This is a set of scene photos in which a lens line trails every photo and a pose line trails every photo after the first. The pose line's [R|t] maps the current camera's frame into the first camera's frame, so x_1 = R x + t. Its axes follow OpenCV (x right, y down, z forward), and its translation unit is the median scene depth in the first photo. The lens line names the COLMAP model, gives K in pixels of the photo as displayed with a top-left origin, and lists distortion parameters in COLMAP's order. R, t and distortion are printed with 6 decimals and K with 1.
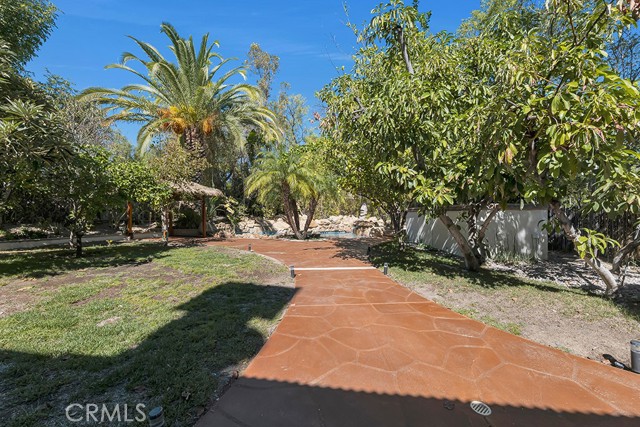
lens RADIAL K [[261.0, 0, 319.7], [0, 261.0, 213.6], [0, 0, 1]] dist [-0.002430, -0.000109]
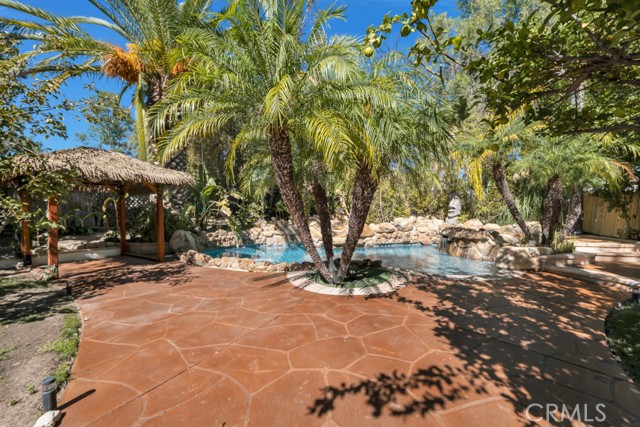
lens RADIAL K [[261.0, 0, 315.6], [0, 261.0, 211.4], [0, 0, 1]] dist [-0.002430, -0.000109]
pose [[0.975607, -0.008650, -0.219354, -0.007363], [0.008505, 0.999963, -0.001604, -0.006712], [0.219360, -0.000301, 0.975644, 0.392251]]
